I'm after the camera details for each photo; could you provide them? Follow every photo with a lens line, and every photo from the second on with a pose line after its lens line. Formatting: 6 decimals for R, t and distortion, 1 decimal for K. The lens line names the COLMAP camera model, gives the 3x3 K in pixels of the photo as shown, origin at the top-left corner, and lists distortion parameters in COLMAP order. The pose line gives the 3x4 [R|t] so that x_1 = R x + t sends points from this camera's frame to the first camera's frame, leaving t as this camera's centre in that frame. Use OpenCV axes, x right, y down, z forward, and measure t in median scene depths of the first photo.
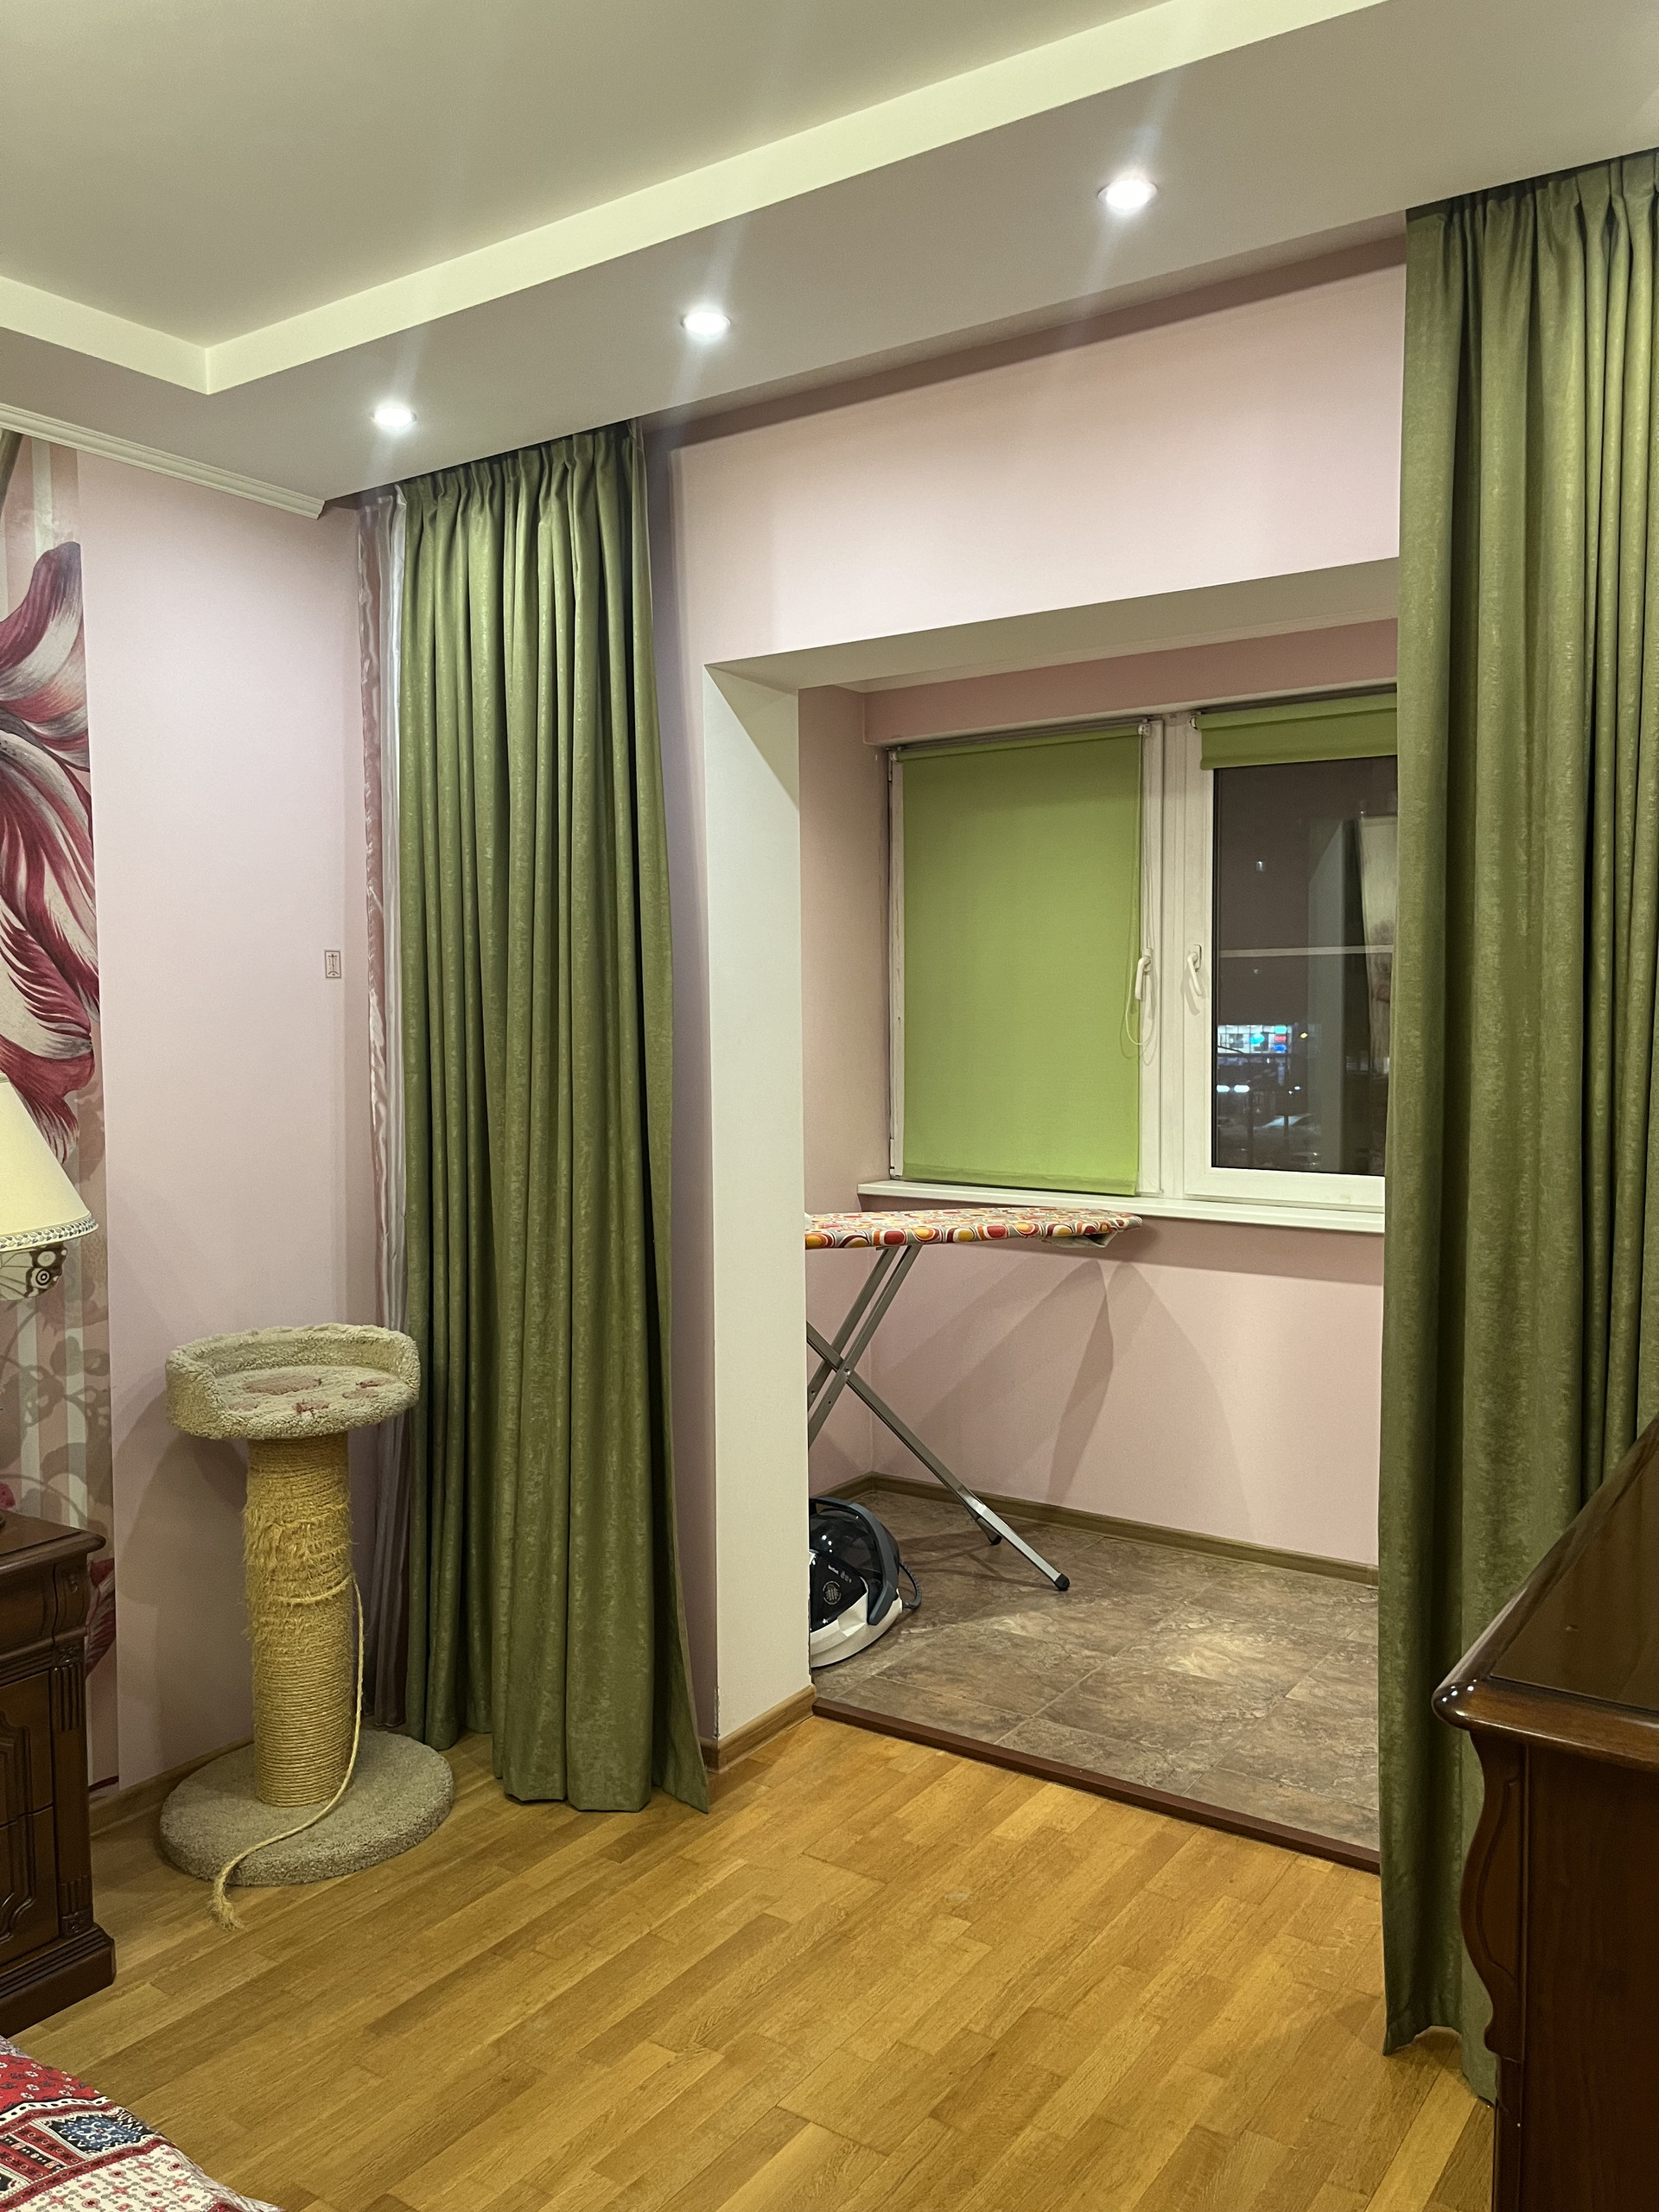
lens RADIAL K [[1691.8, 0, 844.8], [0, 1691.8, 1096.5], [0, 0, 1]] dist [0.114143, -0.167362]
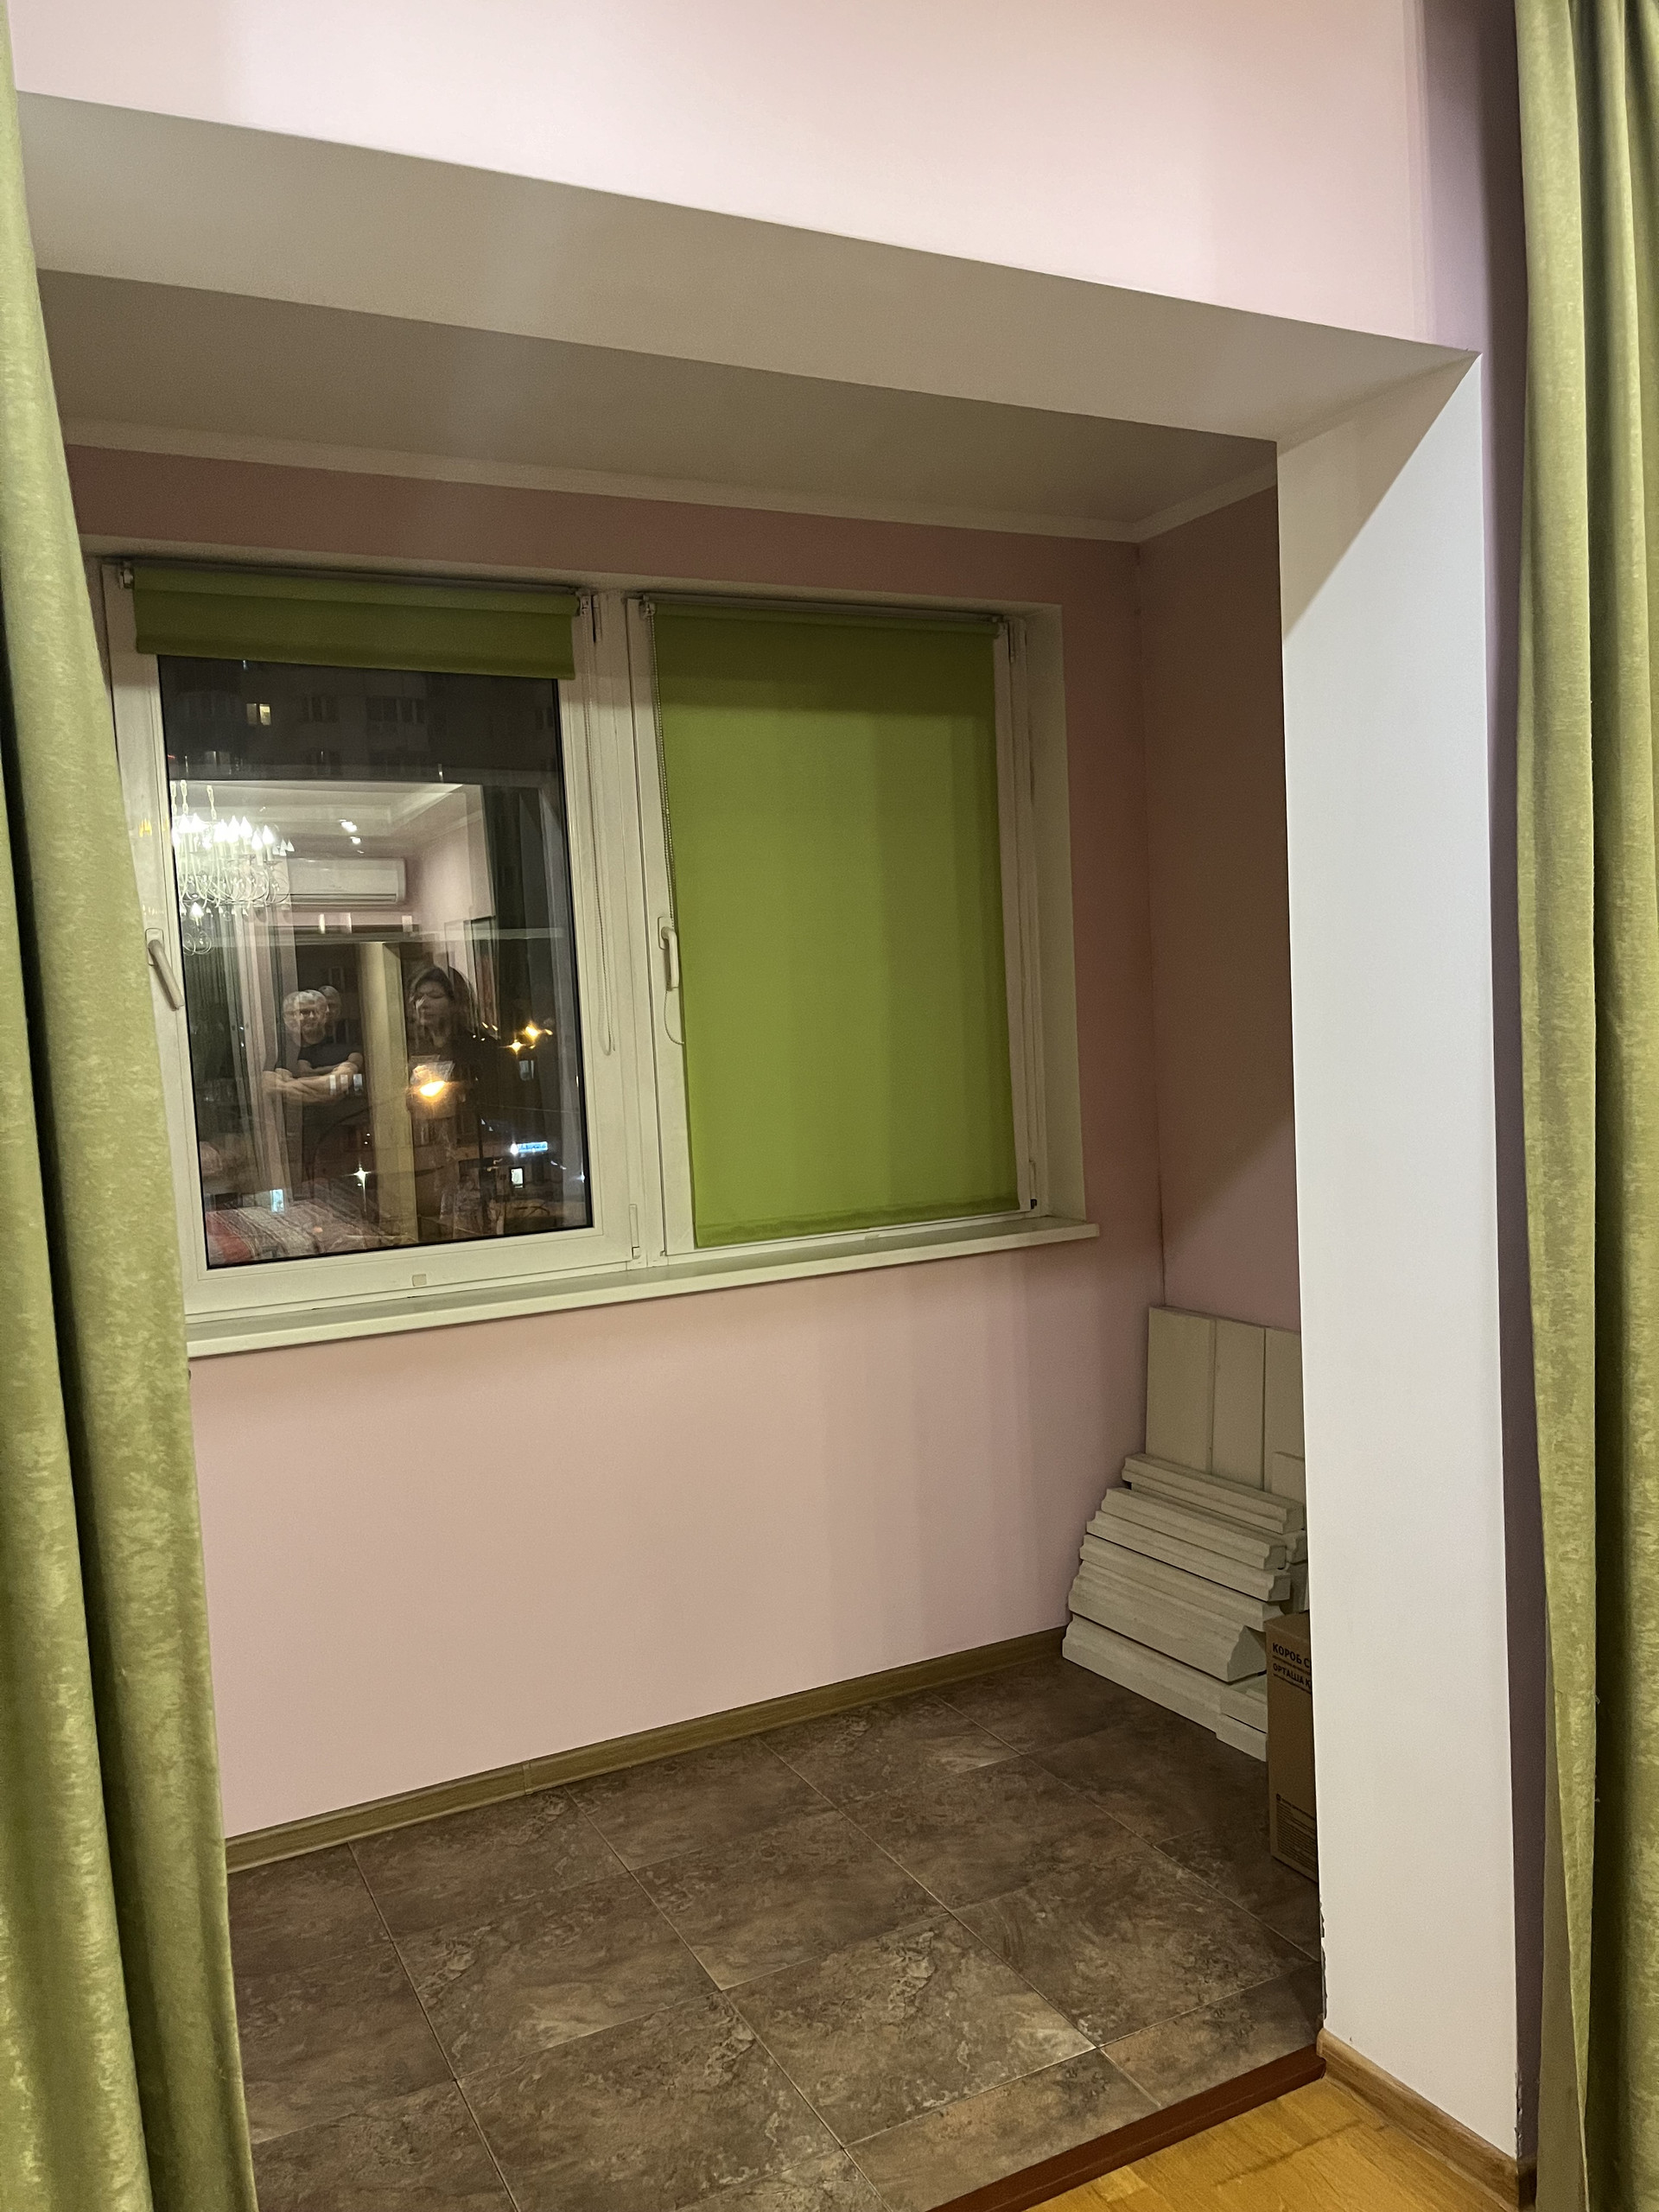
lens RADIAL K [[1691.8, 0, 844.8], [0, 1691.8, 1096.5], [0, 0, 1]] dist [0.114143, -0.167362]
pose [[0.471729, -0.096743, 0.876420, -0.304742], [0.089873, 0.994062, 0.061355, -0.060530], [-0.877151, 0.049824, 0.477622, 0.569827]]
